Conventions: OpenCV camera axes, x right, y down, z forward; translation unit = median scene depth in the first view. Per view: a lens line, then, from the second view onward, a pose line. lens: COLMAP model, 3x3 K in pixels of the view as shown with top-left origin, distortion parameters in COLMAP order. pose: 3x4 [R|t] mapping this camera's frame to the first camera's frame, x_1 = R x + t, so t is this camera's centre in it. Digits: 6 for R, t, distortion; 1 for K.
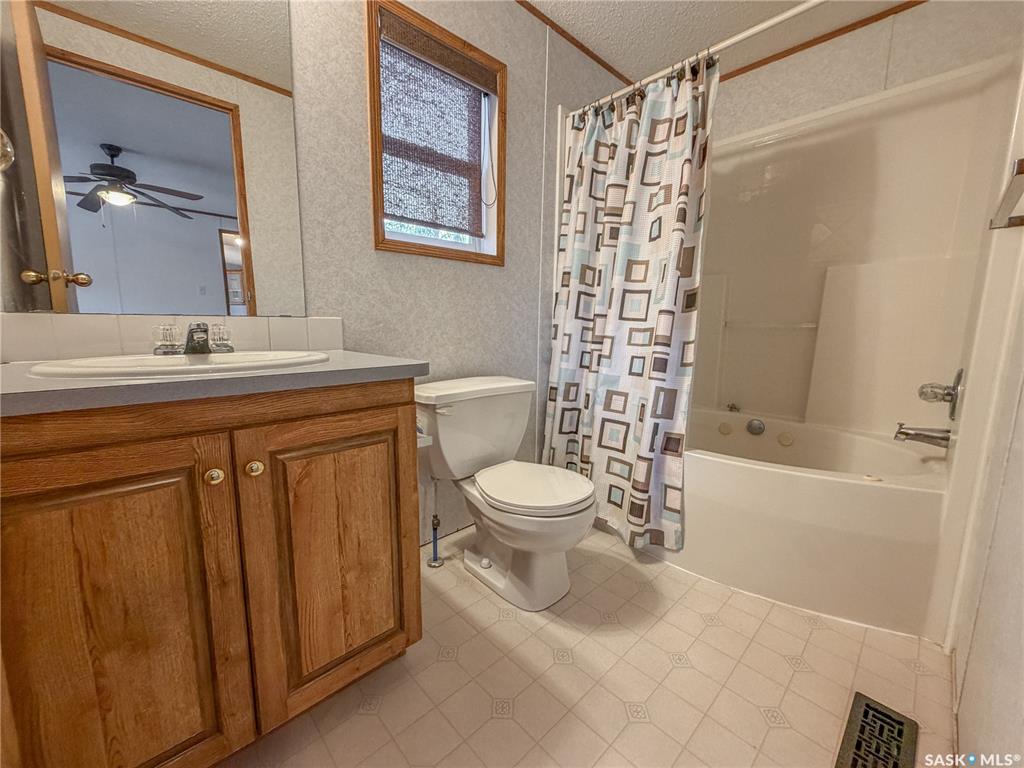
lens RADIAL K [[409.0, 0, 509.4], [0, 409.0, 383.0], [0, 0, 1]] dist [0.001167, 0.000007]
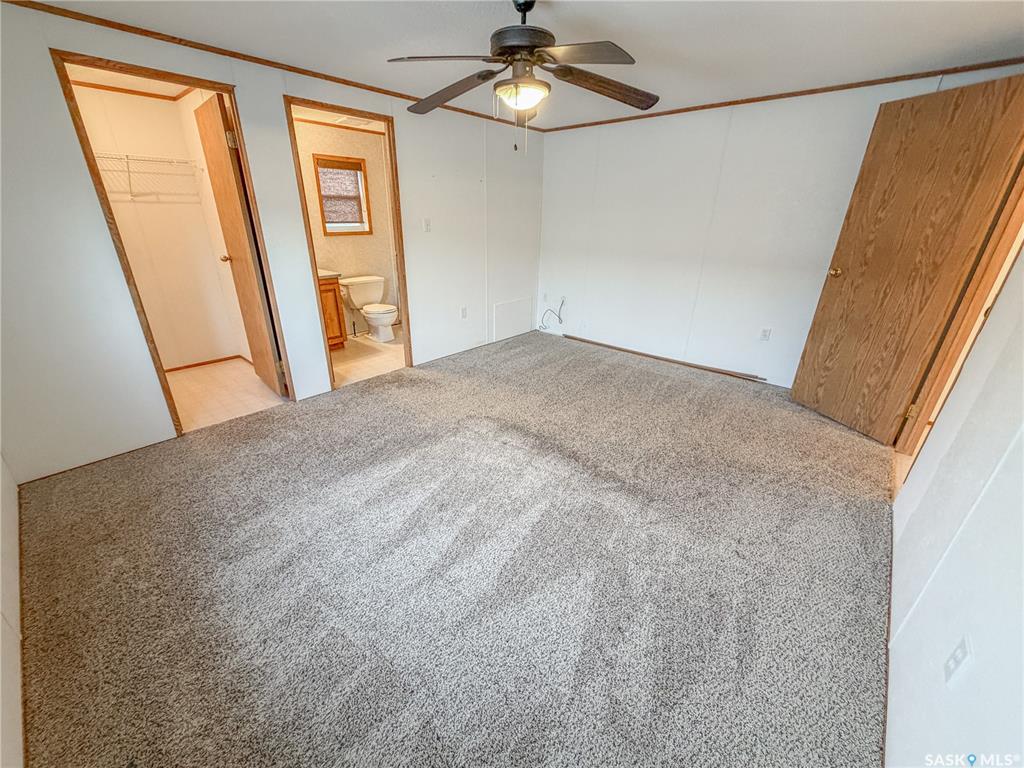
lens RADIAL K [[409.0, 0, 509.4], [0, 409.0, 383.0], [0, 0, 1]] dist [0.001167, 0.000007]
pose [[0.995987, -0.025480, 0.085790, 0.771160], [0.002828, 0.967094, 0.254402, -0.020285], [-0.089449, -0.253139, 0.963286, -2.382008]]
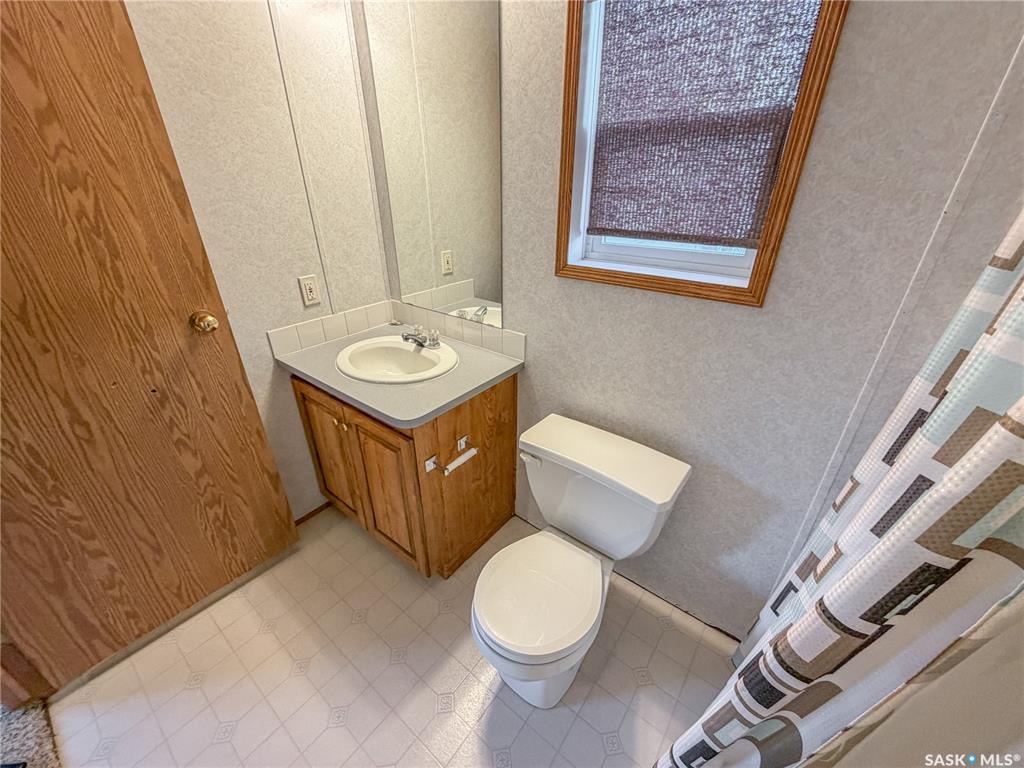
lens RADIAL K [[409.0, 0, 509.4], [0, 409.0, 383.0], [0, 0, 1]] dist [0.001167, 0.000007]
pose [[0.159109, 0.439028, -0.884273, 0.572338], [-0.140941, 0.896610, 0.419794, -0.458925], [0.977149, 0.057837, 0.204536, 0.669842]]
